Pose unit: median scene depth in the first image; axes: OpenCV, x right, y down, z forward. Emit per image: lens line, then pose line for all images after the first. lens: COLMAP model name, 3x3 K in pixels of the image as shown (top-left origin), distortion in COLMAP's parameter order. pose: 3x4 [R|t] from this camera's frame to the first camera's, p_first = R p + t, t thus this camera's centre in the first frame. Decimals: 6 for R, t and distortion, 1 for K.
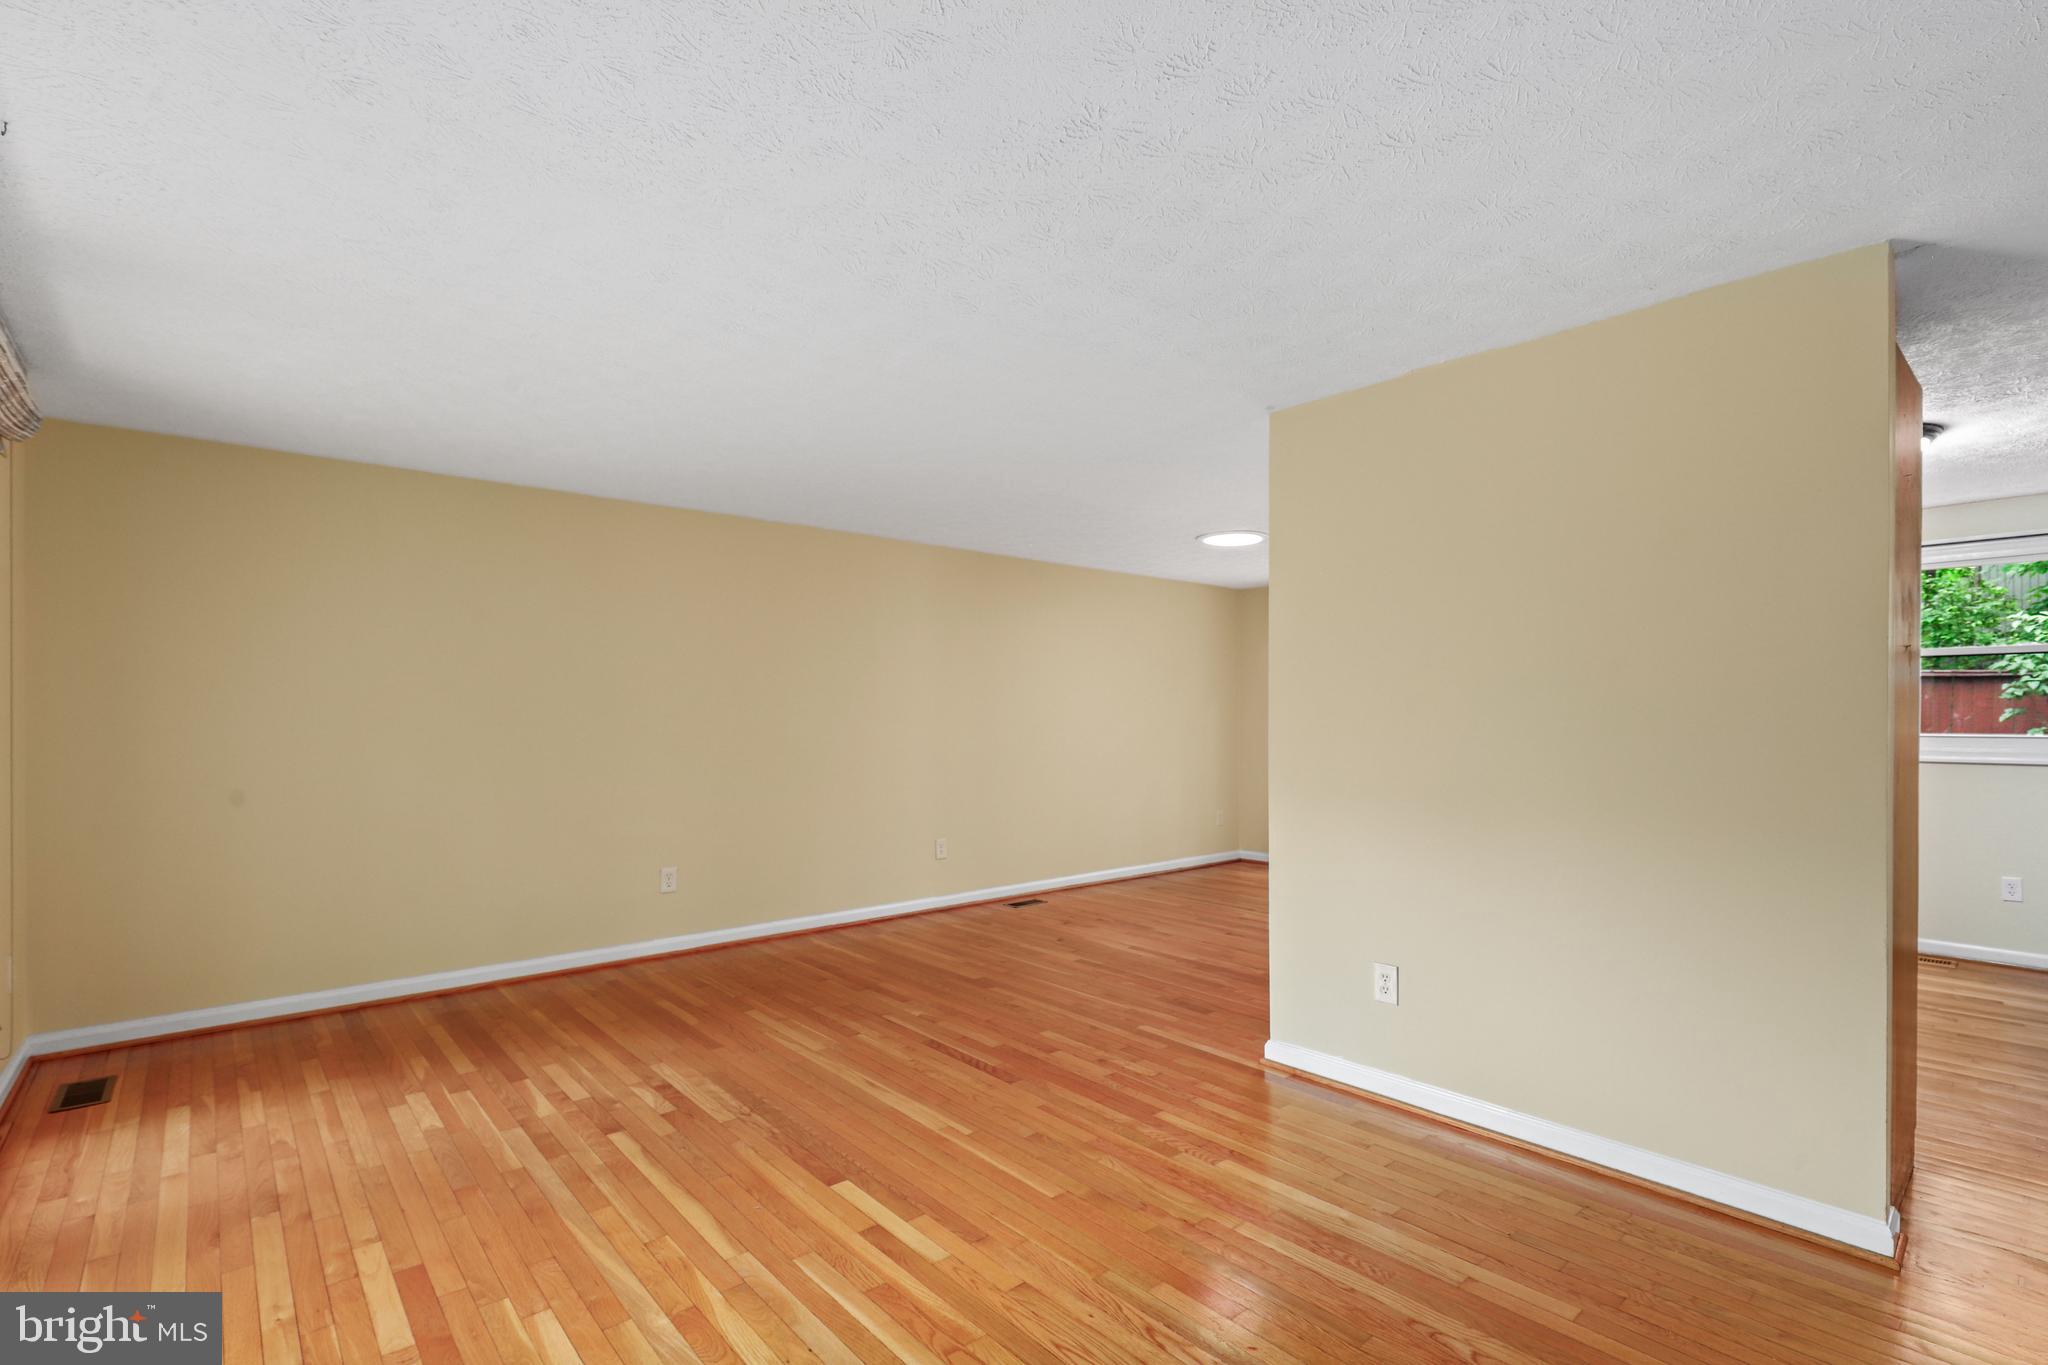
lens RADIAL K [[932.4, 0, 1023.4], [0, 932.4, 741.9], [0, 0, 1]] dist [0.003672, 0.000350]
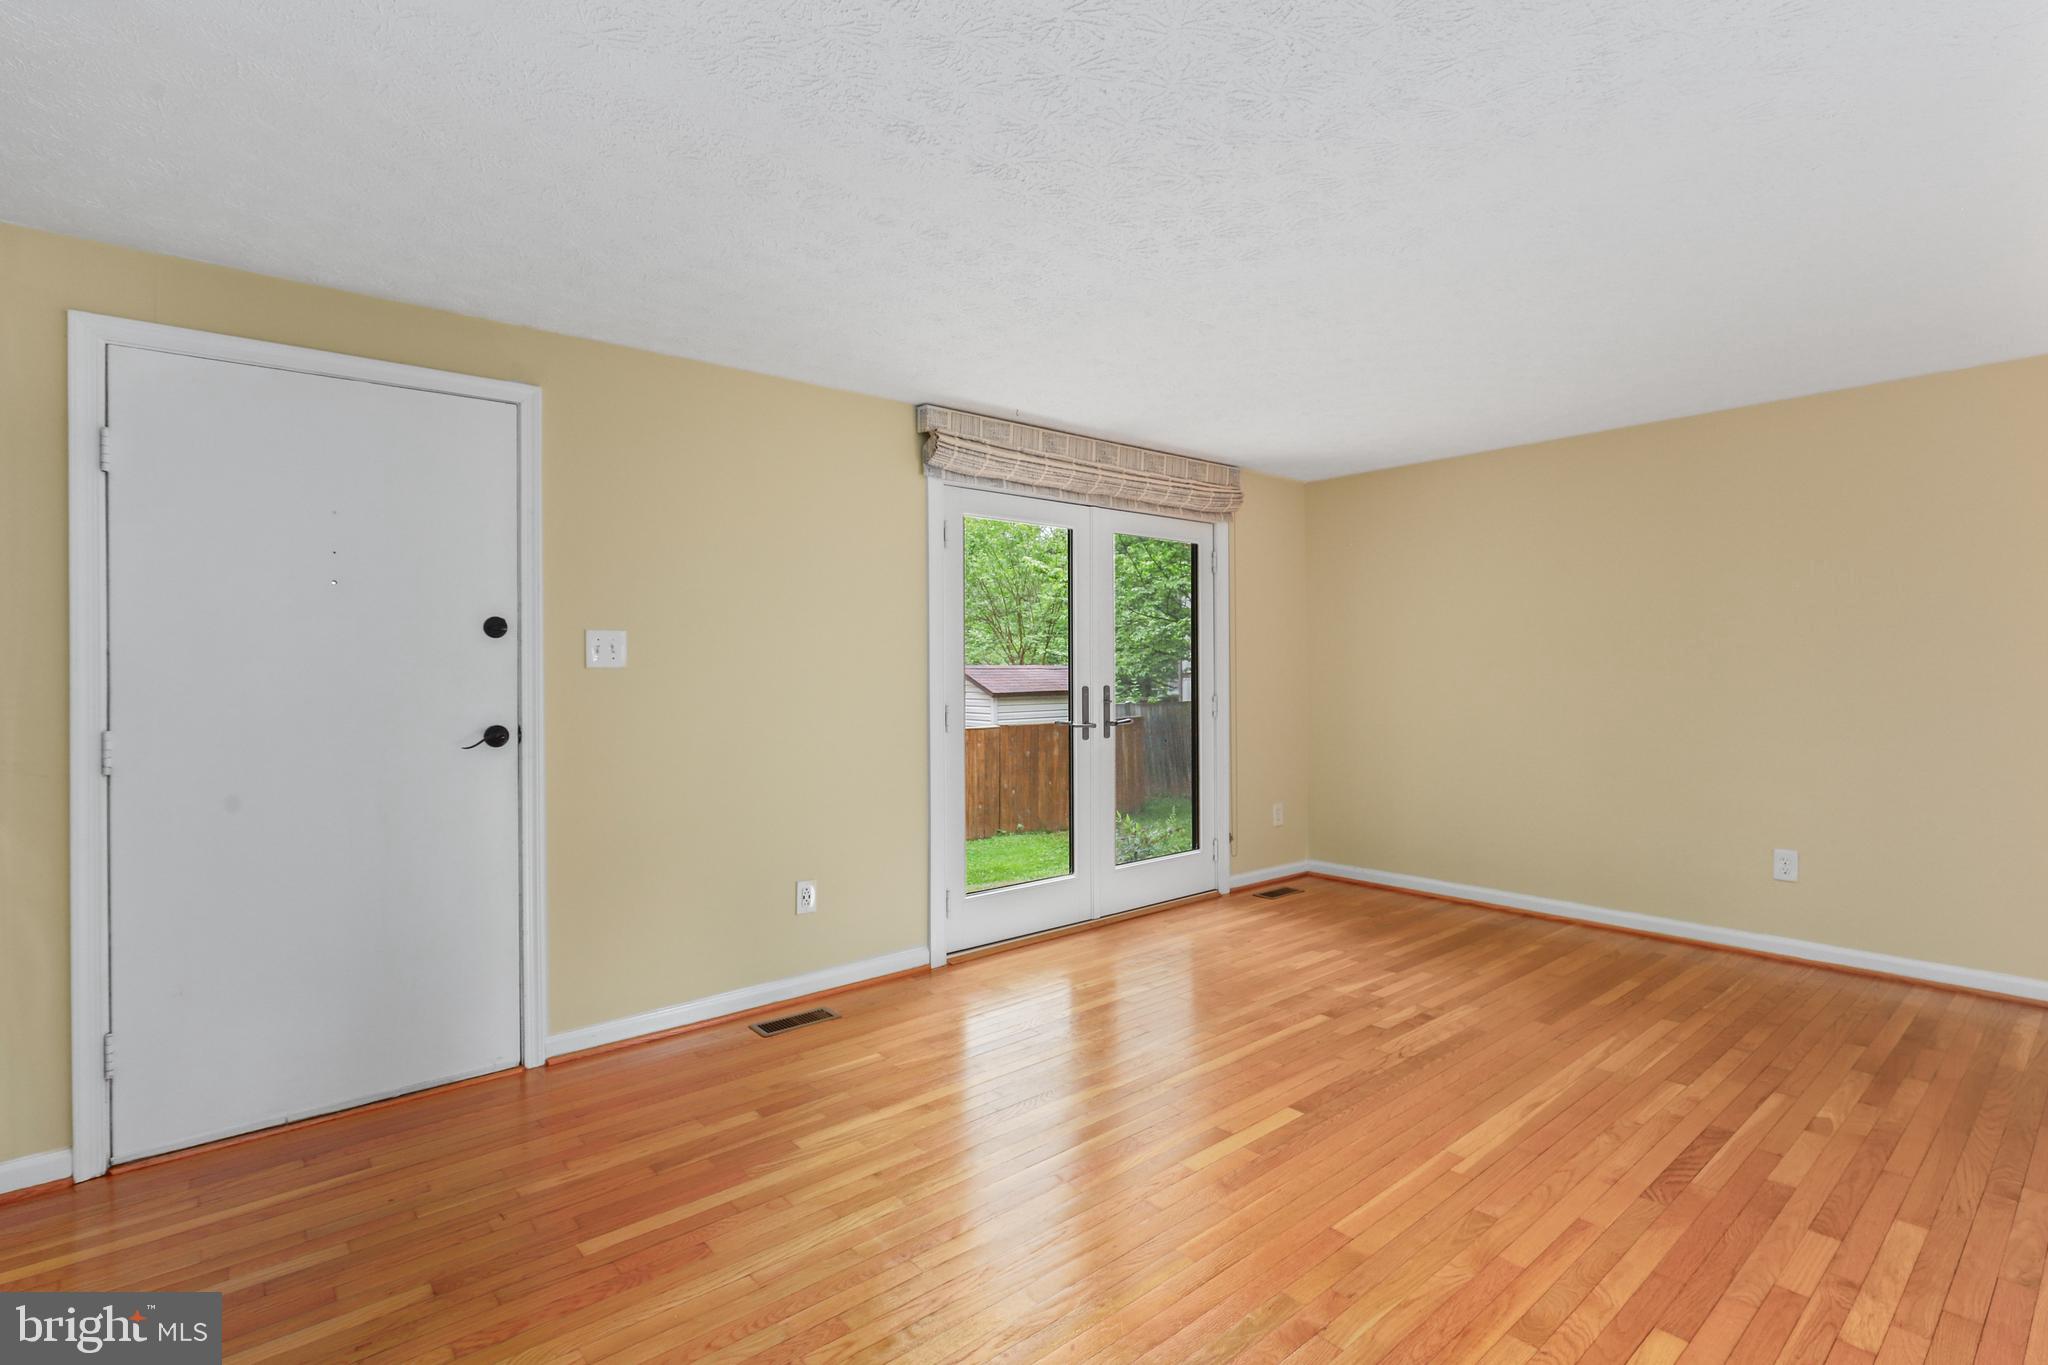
lens RADIAL K [[971.6, 0, 1029.6], [0, 971.6, 669.9], [0, 0, 1]] dist [0.000986, -0.000097]
pose [[-0.010951, 0.000095, -0.999940, 0.703949], [-0.013155, 0.999913, 0.000239, -0.015378], [0.999854, 0.013157, -0.010949, 0.551296]]
